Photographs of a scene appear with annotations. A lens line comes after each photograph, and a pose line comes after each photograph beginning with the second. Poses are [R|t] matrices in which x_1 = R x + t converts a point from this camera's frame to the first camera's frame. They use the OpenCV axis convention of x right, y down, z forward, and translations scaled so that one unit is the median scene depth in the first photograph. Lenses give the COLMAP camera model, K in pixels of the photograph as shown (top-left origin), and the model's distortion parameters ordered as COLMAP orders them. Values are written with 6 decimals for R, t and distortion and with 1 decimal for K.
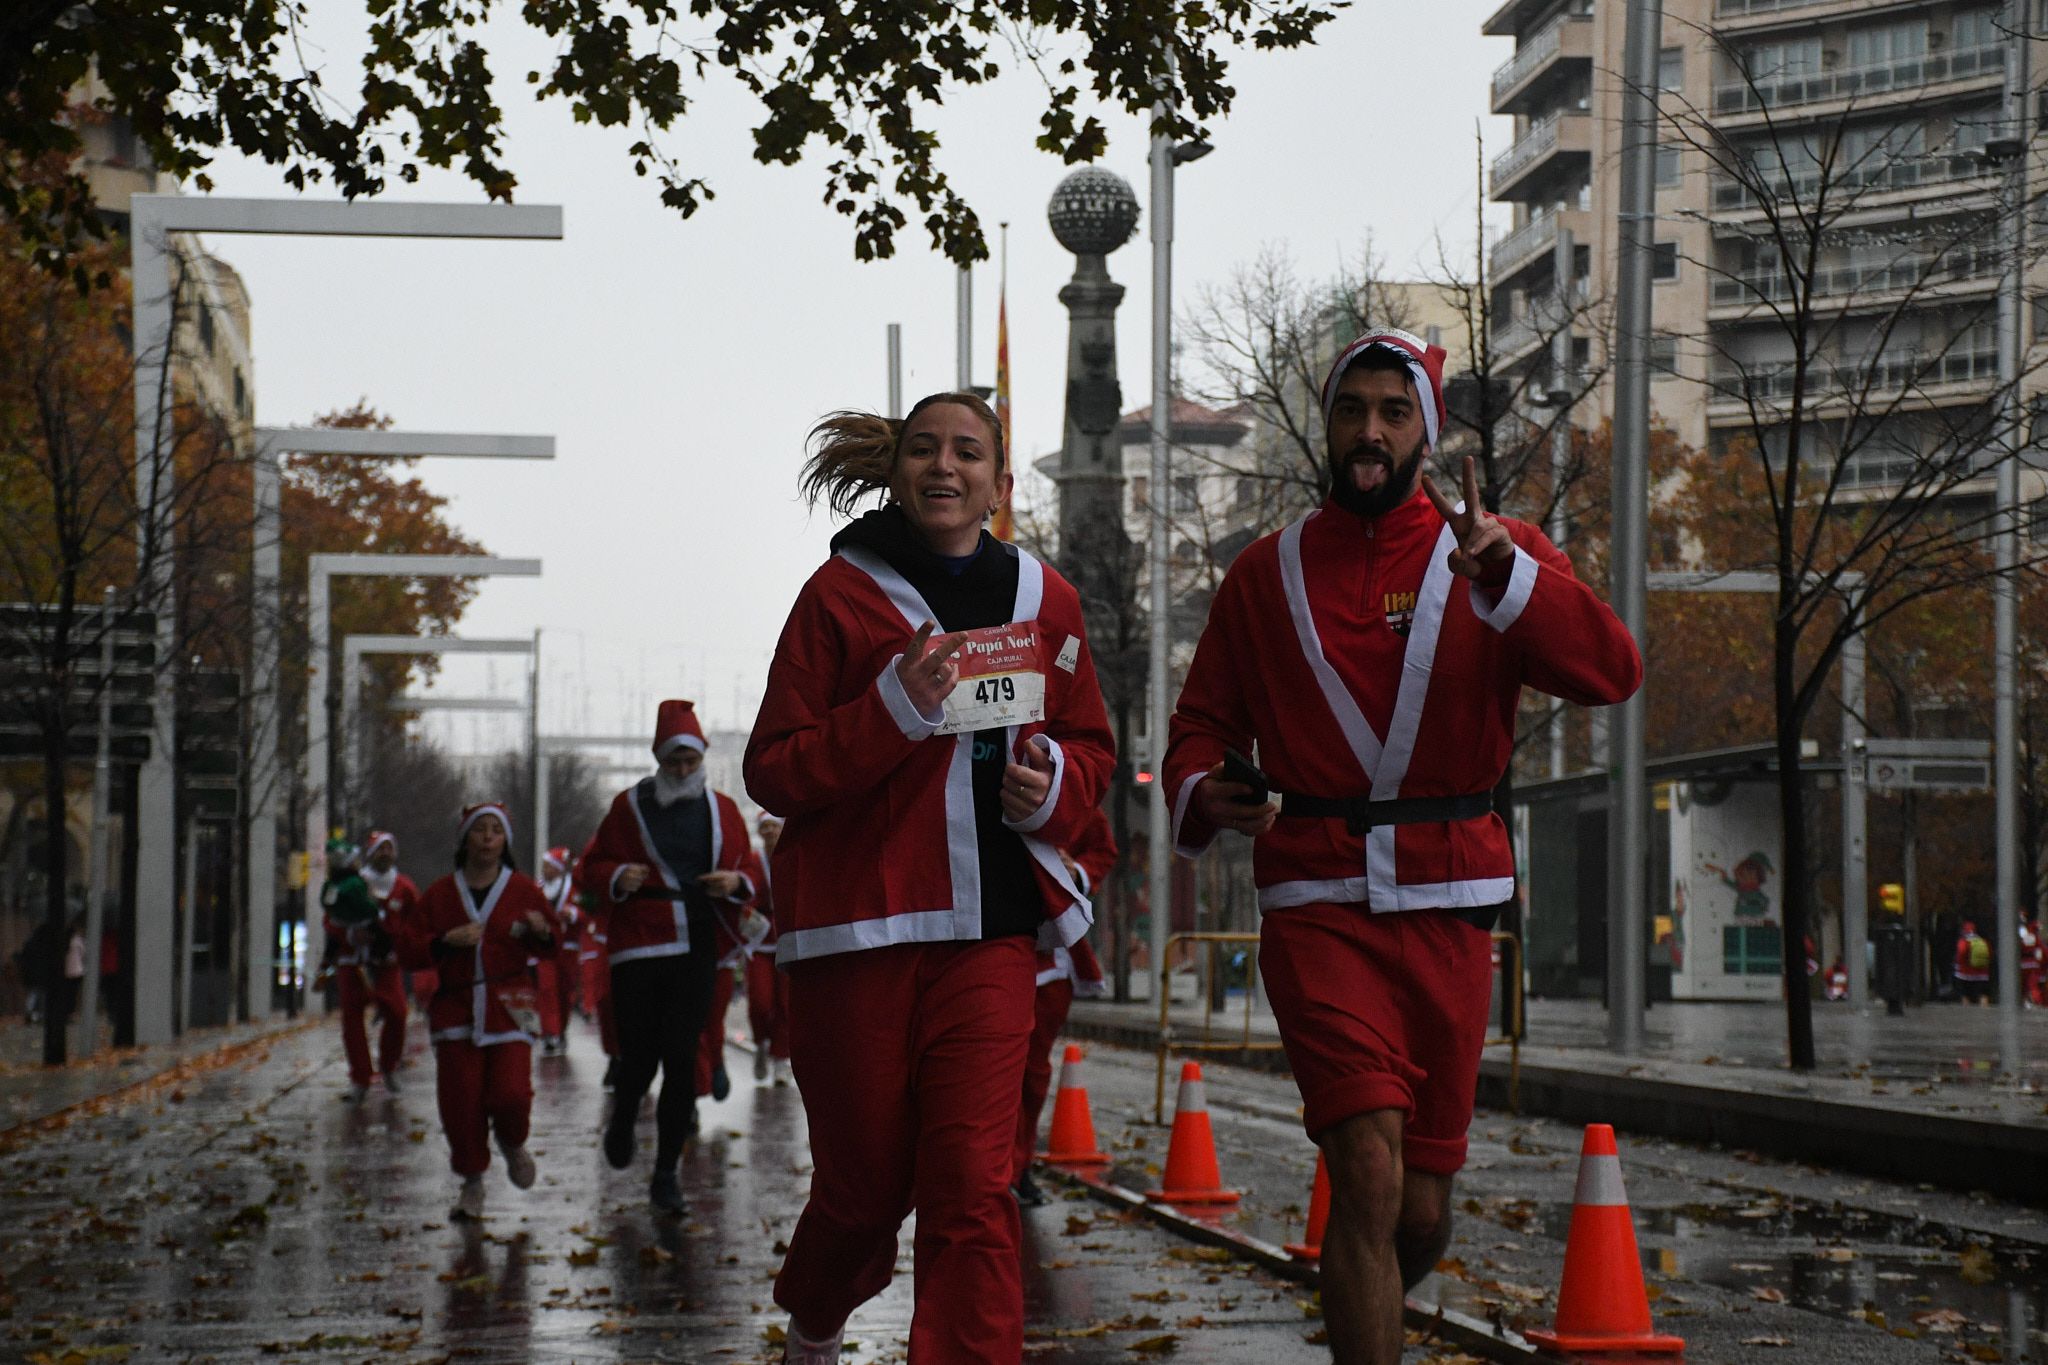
lens RADIAL K [[5394.7, 0, 1015.3], [0, 5394.7, 689.7], [0, 0, 1]] dist [0.989189, 0.000000]
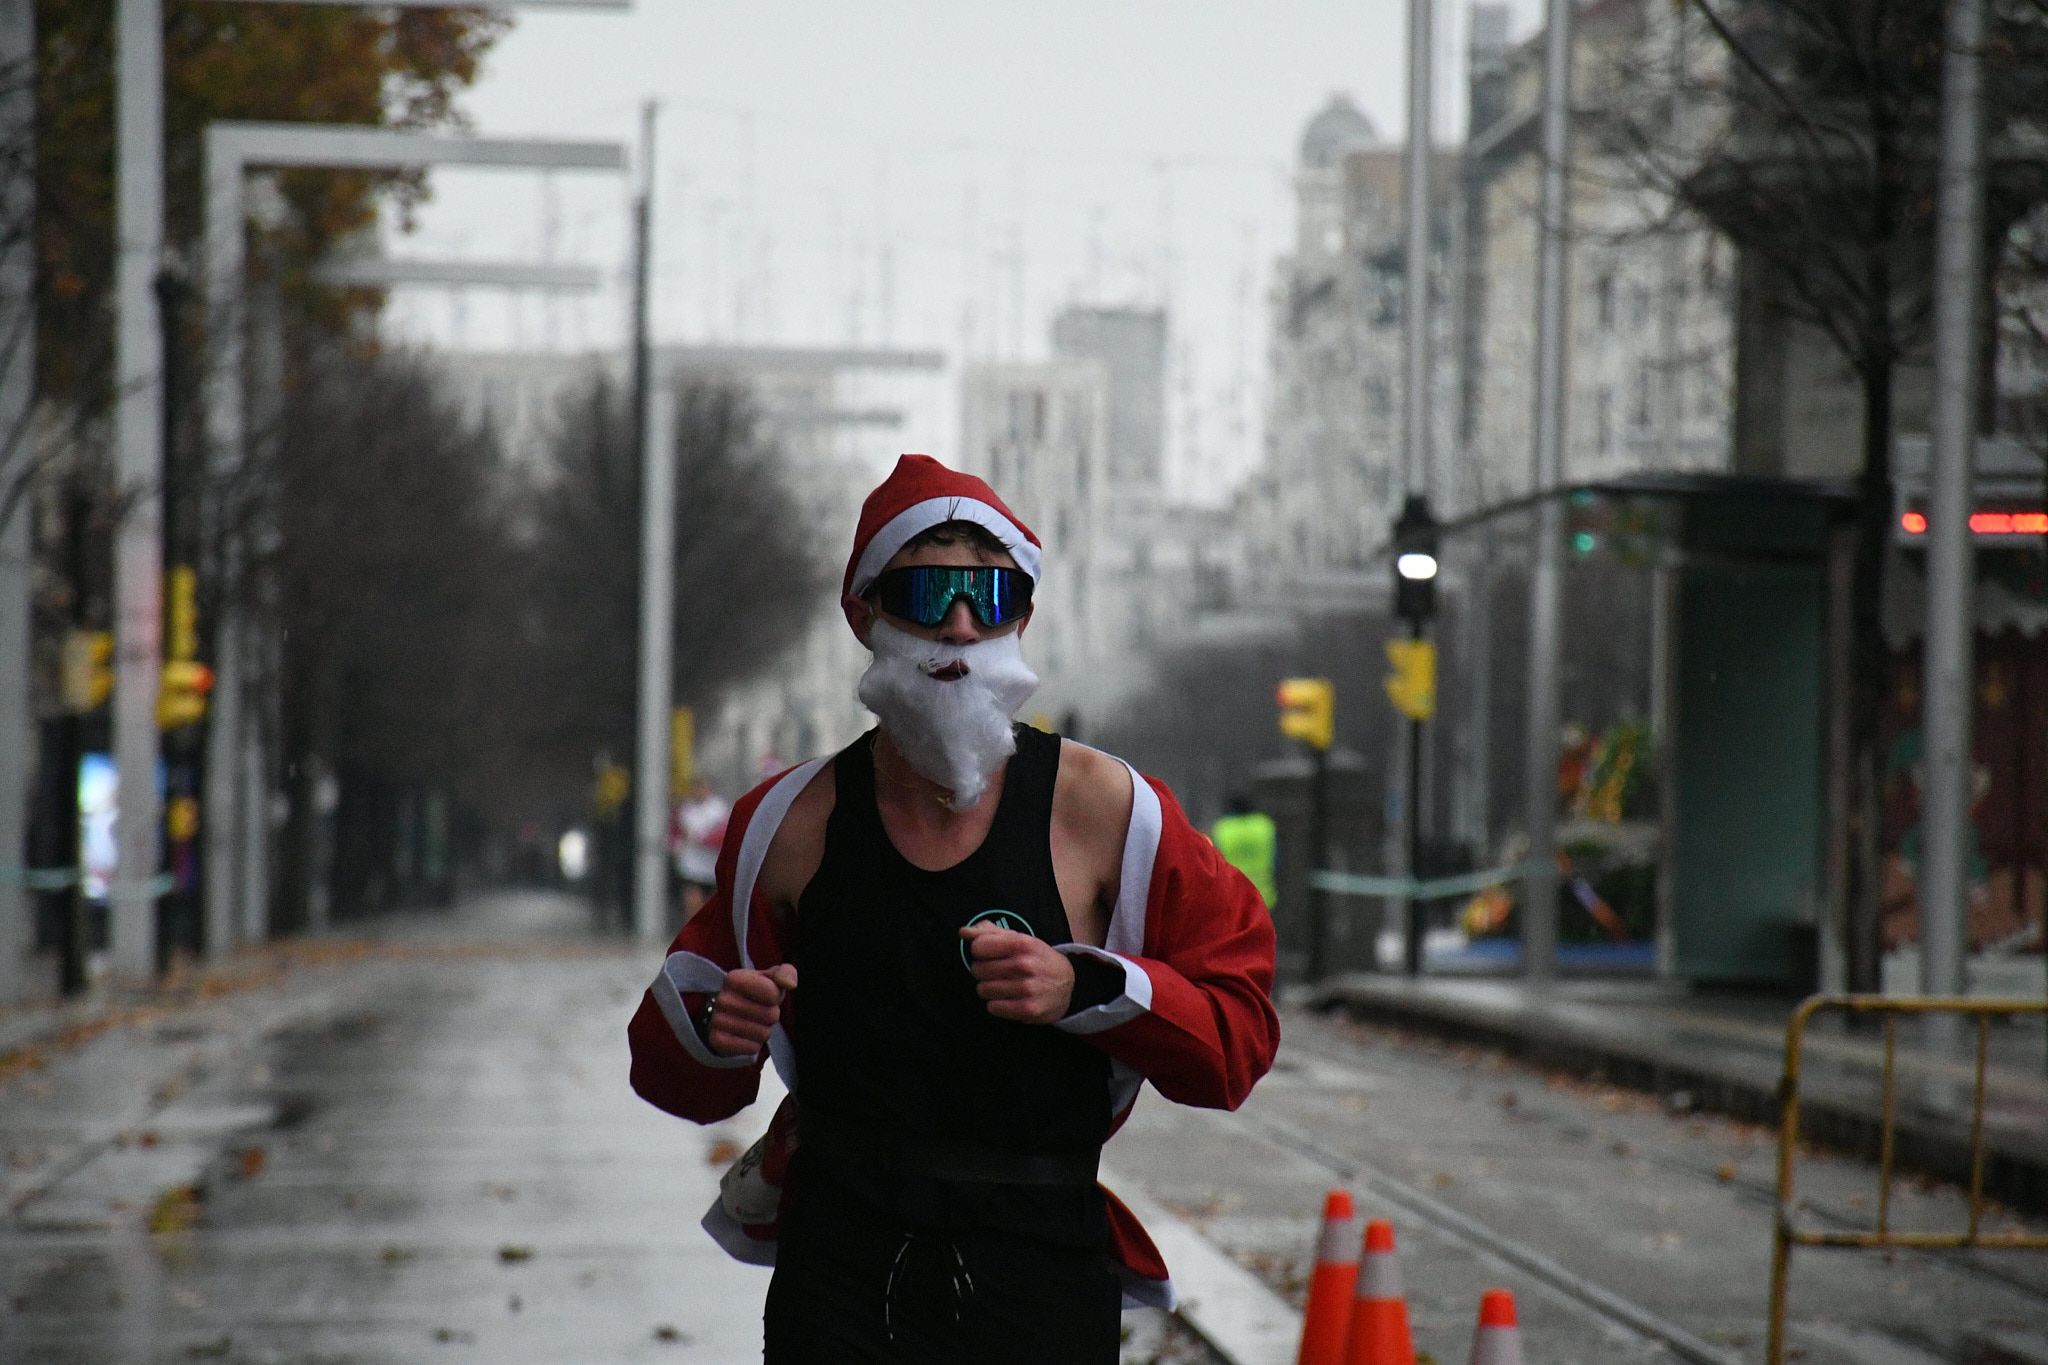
lens RADIAL K [[8582.7, 0, 1011.4], [0, 8582.7, 703.0], [0, 0, 1]] dist [1.648616, 0.000000]
pose [[0.999836, 0.009969, -0.015093, -0.053382], [-0.010071, 0.999927, -0.006692, 0.048241], [0.015026, 0.006843, 0.999864, 0.333393]]
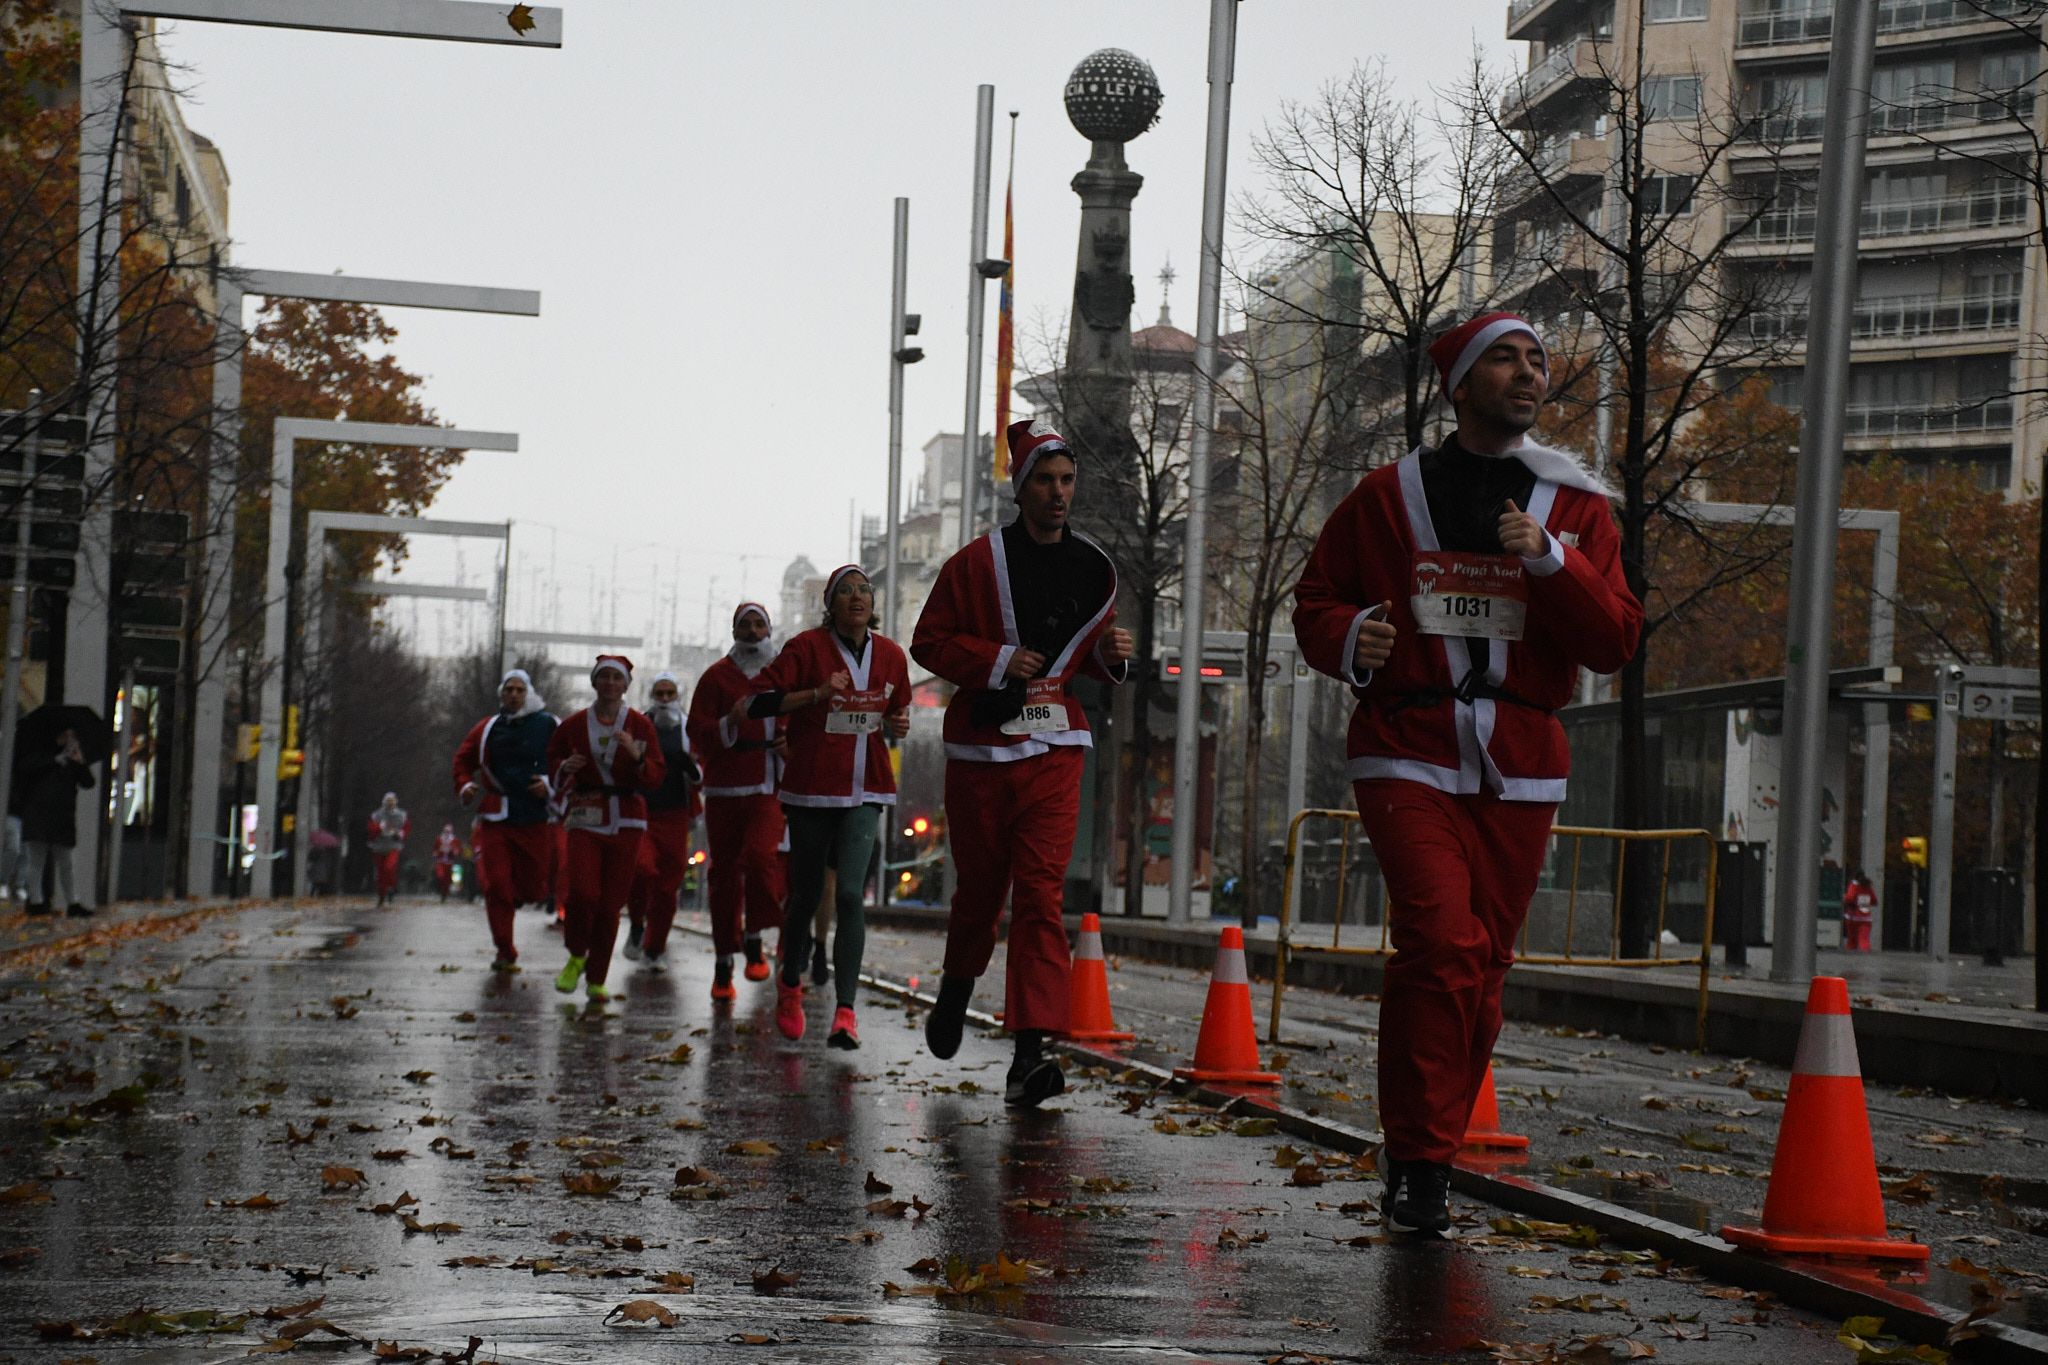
lens RADIAL K [[5394.7, 0, 995.9], [0, 5394.7, 694.2], [0, 0, 1]] dist [0.989189, 0.000000]
pose [[0.999021, 0.044122, 0.003180, -0.004473], [-0.044163, 0.998924, 0.014174, 0.004108], [-0.002551, -0.014301, 0.999894, 0.042684]]
